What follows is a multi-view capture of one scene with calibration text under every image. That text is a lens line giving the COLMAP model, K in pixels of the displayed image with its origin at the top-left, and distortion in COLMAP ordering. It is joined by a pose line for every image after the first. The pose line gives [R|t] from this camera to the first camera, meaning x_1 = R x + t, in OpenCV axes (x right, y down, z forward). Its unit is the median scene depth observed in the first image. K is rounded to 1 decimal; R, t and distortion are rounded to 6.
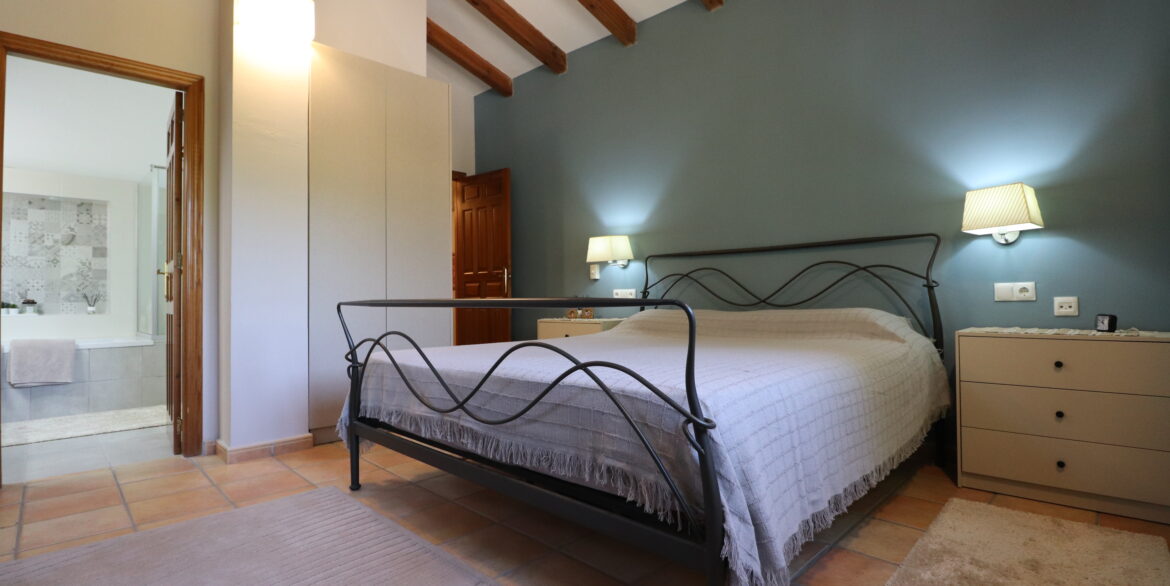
lens RADIAL K [[552.5, 0, 581.5], [0, 552.5, 286.4], [0, 0, 1]] dist [-0.019803, -0.000575]
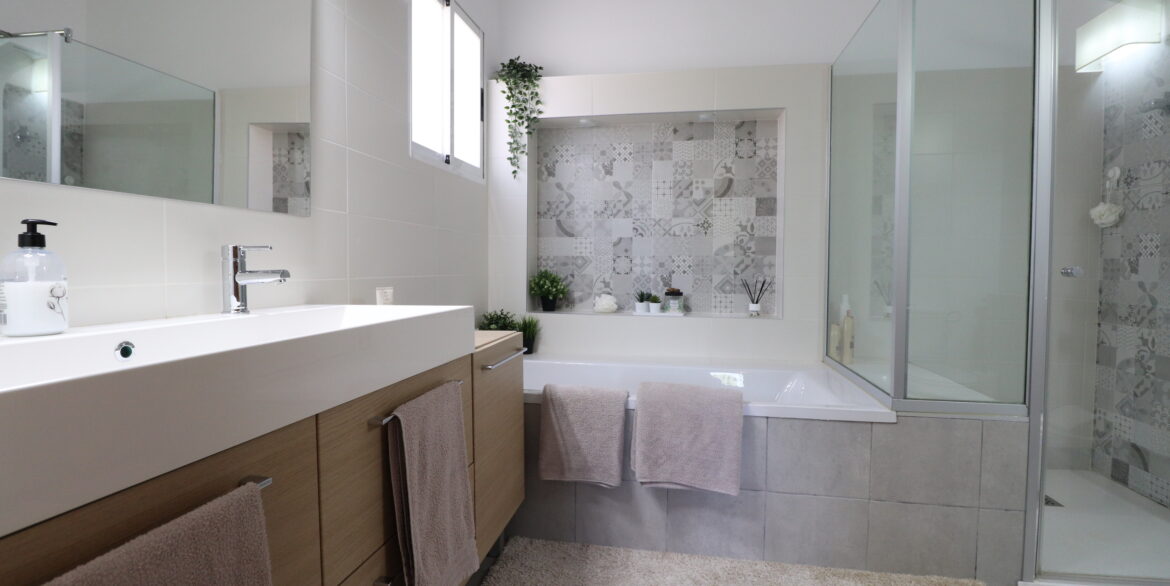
lens RADIAL K [[552.5, 0, 581.5], [0, 552.5, 286.4], [0, 0, 1]] dist [-0.019803, -0.000575]
pose [[0.557137, 0.046302, -0.829129, -0.539978], [0.004212, 0.998274, 0.058578, -0.014983], [0.830410, -0.036129, 0.555980, 0.544617]]
